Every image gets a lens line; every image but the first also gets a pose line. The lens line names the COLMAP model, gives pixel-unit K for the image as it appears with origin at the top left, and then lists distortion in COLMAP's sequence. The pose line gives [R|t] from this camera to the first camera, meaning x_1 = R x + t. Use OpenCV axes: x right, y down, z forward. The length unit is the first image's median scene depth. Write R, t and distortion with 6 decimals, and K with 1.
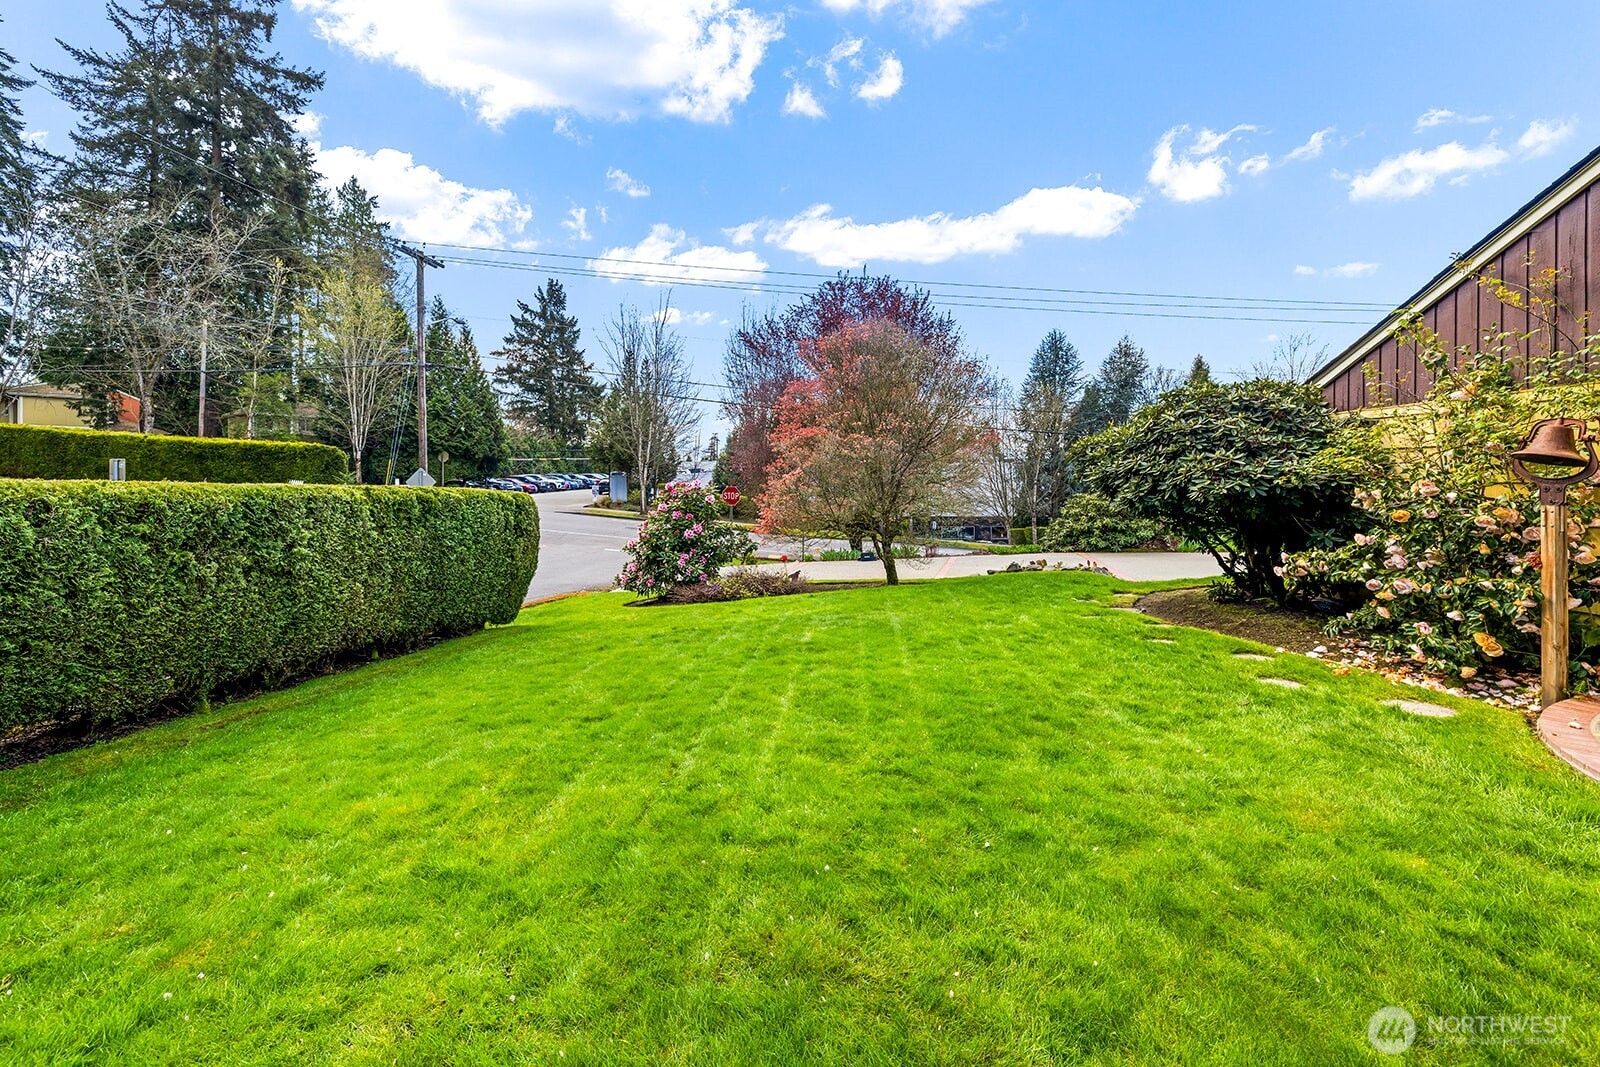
lens RADIAL K [[690.7, 0, 794.7], [0, 690.7, 470.3], [0, 0, 1]] dist [0.004303, 0.000223]
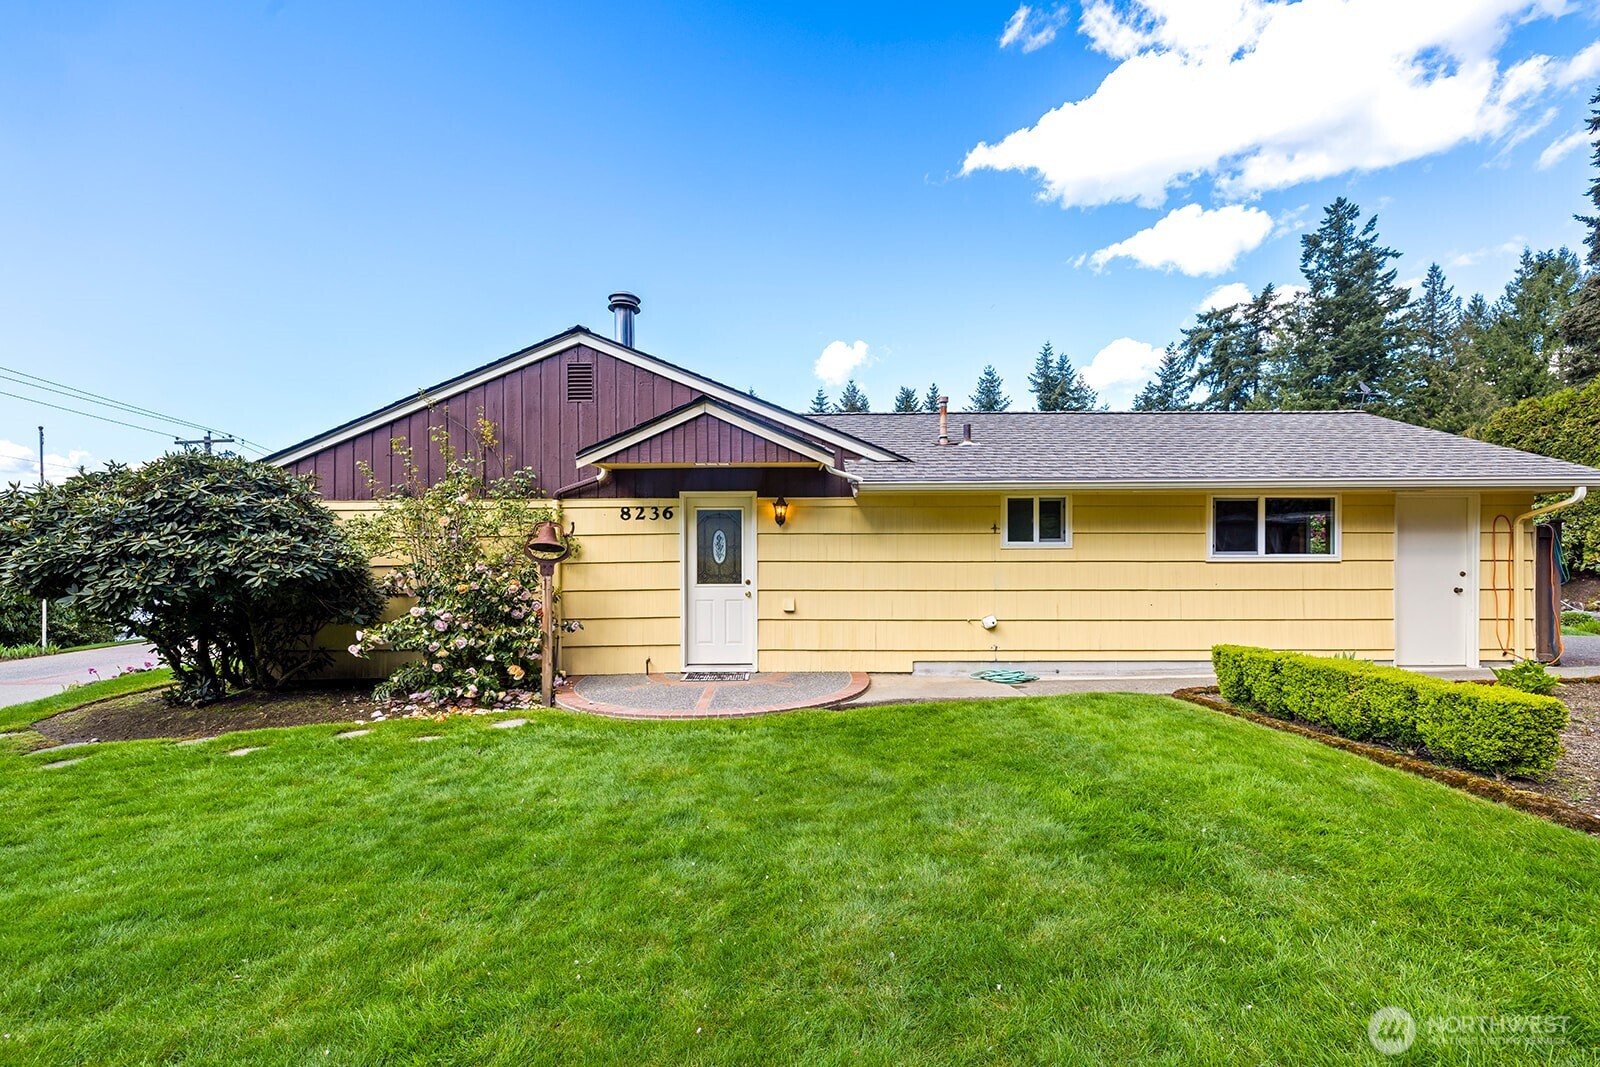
lens RADIAL K [[687.6, 0, 788.5], [0, 687.6, 566.7], [0, 0, 1]] dist [0.002795, 0.000366]
pose [[-0.065461, -0.001103, 0.997855, -0.449727], [0.002795, 0.999995, 0.001289, 0.023724], [-0.997851, 0.002874, -0.065458, 0.470041]]
